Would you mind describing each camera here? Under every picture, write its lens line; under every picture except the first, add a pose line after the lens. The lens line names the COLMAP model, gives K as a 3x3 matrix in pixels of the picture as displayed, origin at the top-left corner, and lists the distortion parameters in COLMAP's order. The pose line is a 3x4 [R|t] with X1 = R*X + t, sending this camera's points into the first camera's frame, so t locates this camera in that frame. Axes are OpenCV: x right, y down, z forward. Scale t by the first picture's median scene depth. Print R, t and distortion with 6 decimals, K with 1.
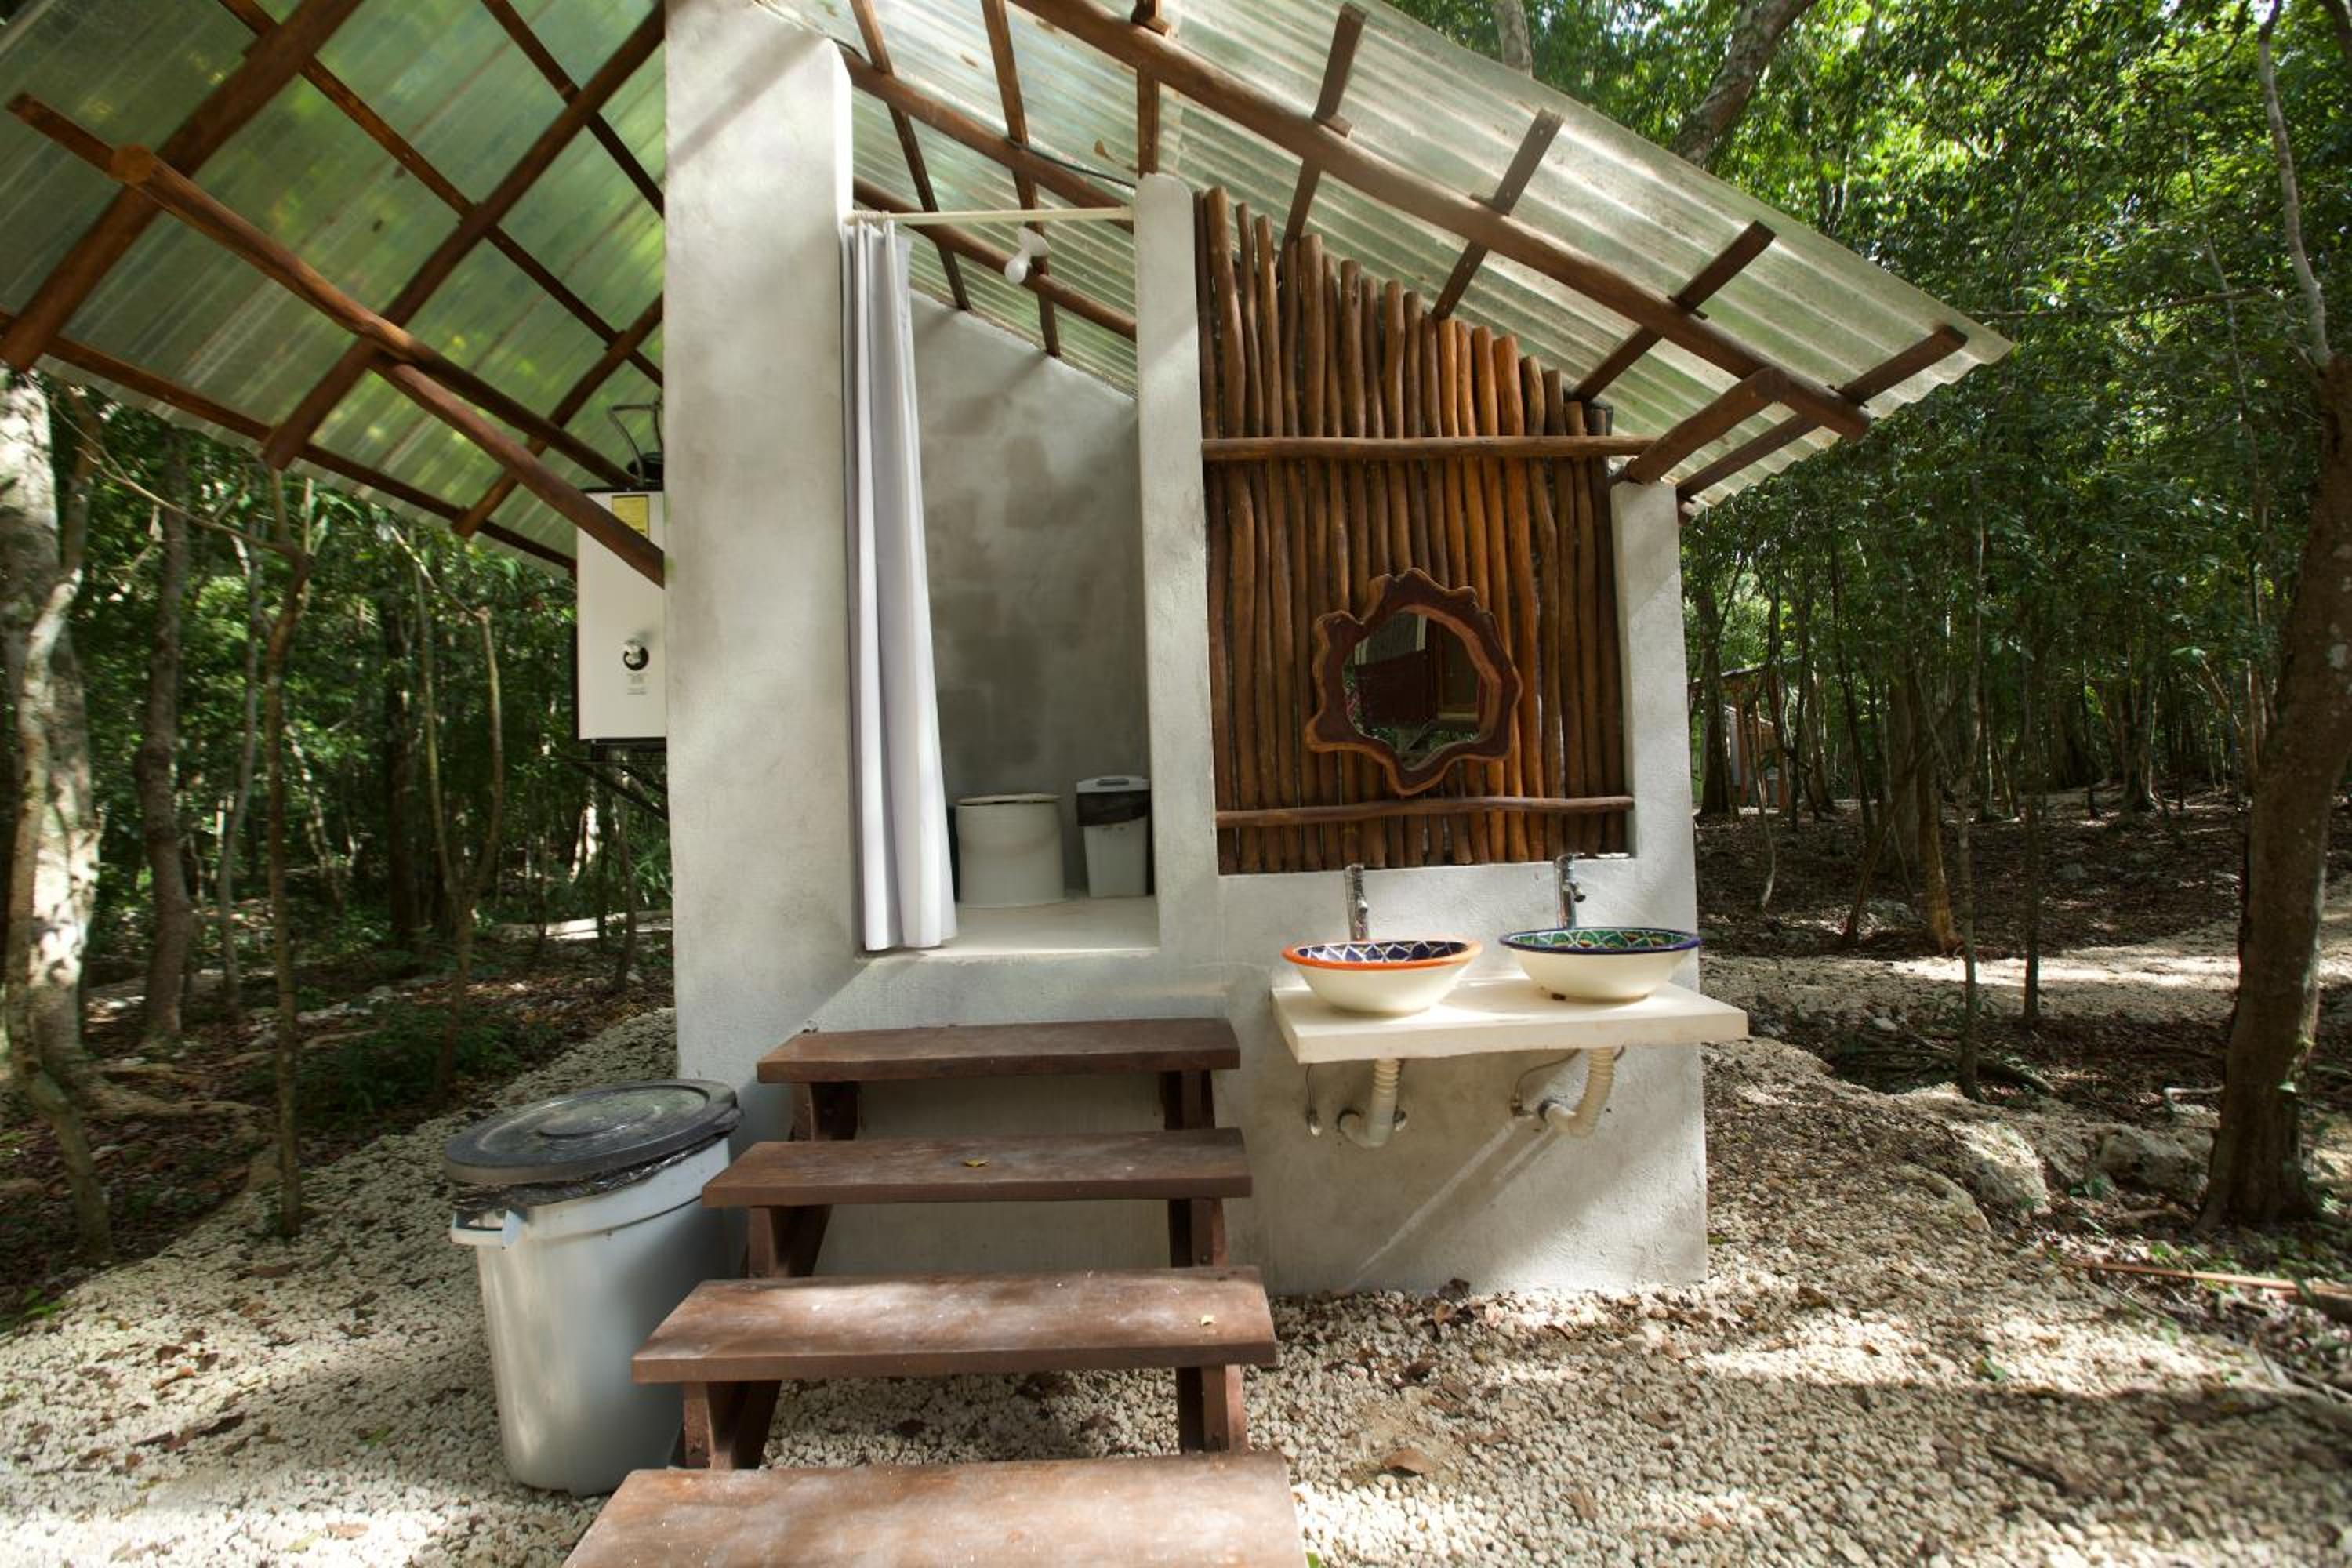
lens RADIAL K [[1072.3, 0, 1168.3], [0, 1072.3, 757.2], [0, 0, 1]] dist [-0.045636, 0.014953]
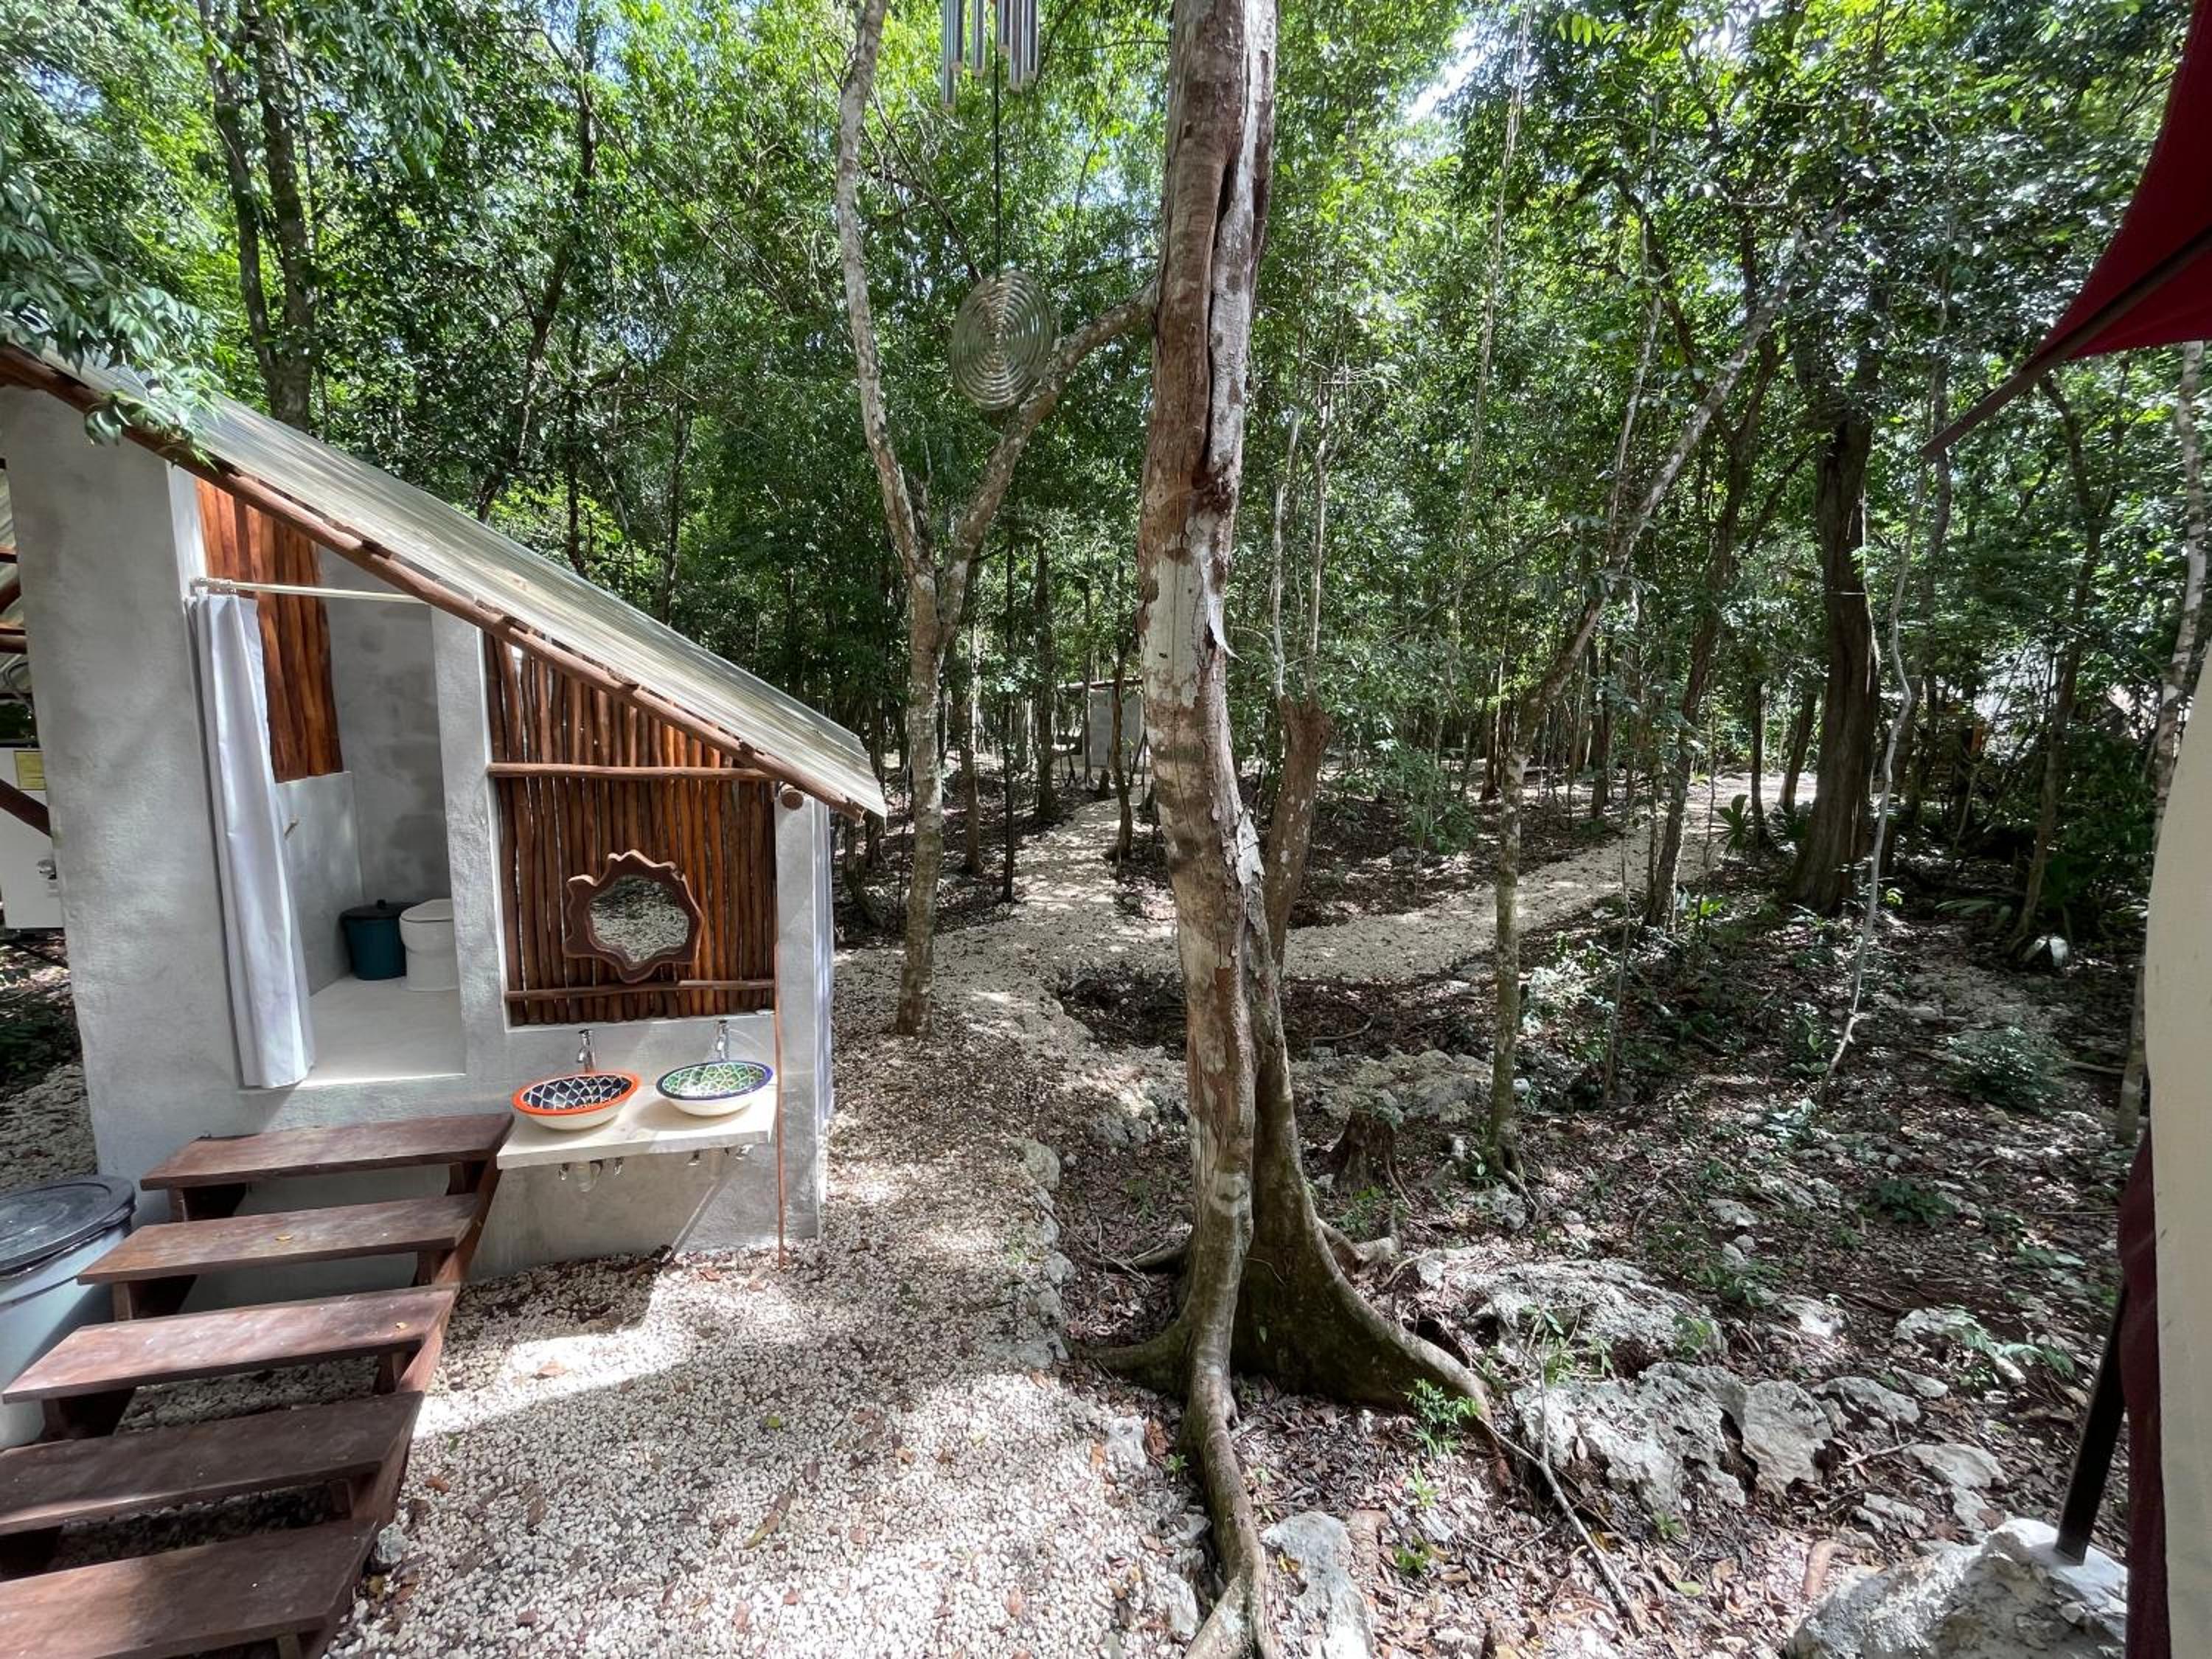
lens RADIAL K [[909.4, 0, 1100.8], [0, 909.4, 818.9], [0, 0, 1]] dist [-0.006715, 0.004446]
pose [[0.964150, 0.033048, 0.263290, 0.538933], [-0.079017, 0.982959, 0.165974, -0.504056], [-0.253318, -0.180828, 0.950332, -0.486002]]
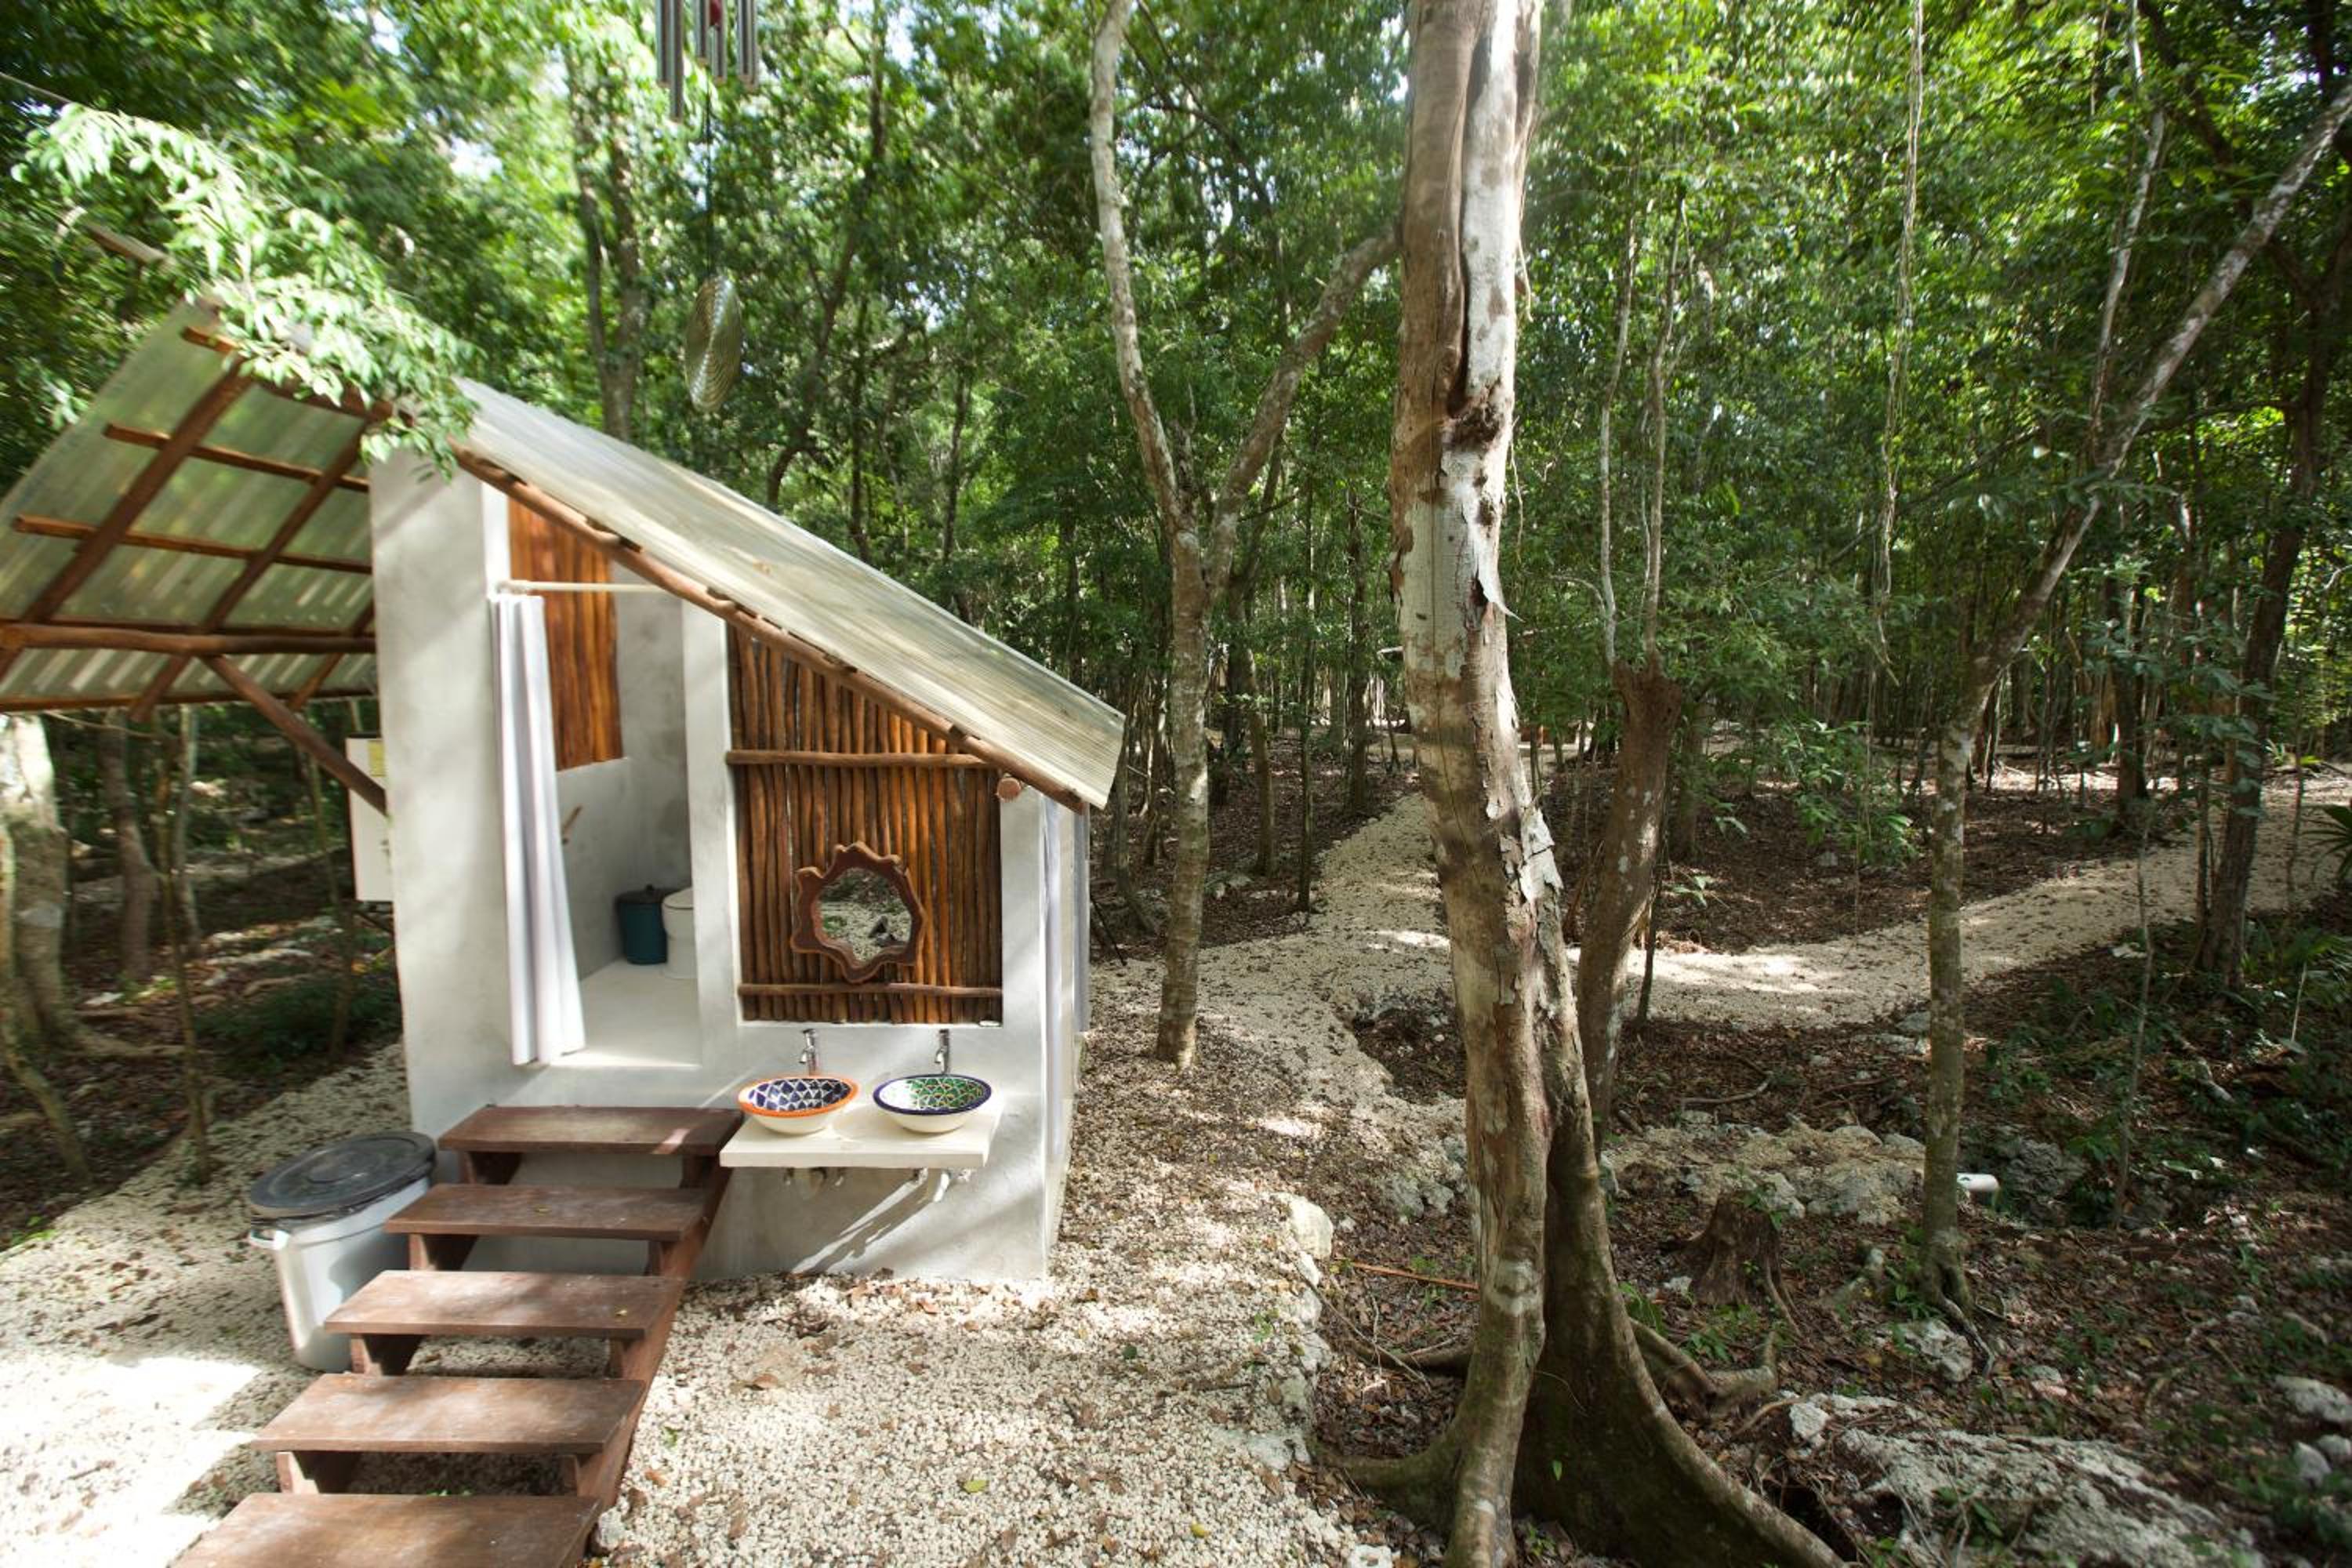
lens RADIAL K [[1072.3, 0, 1168.3], [0, 1072.3, 757.2], [0, 0, 1]] dist [-0.045636, 0.014953]
pose [[0.999064, 0.043212, 0.001985, 0.655702], [-0.043091, 0.990159, 0.133151, -0.515897], [0.003789, -0.133112, 0.991094, -0.508411]]
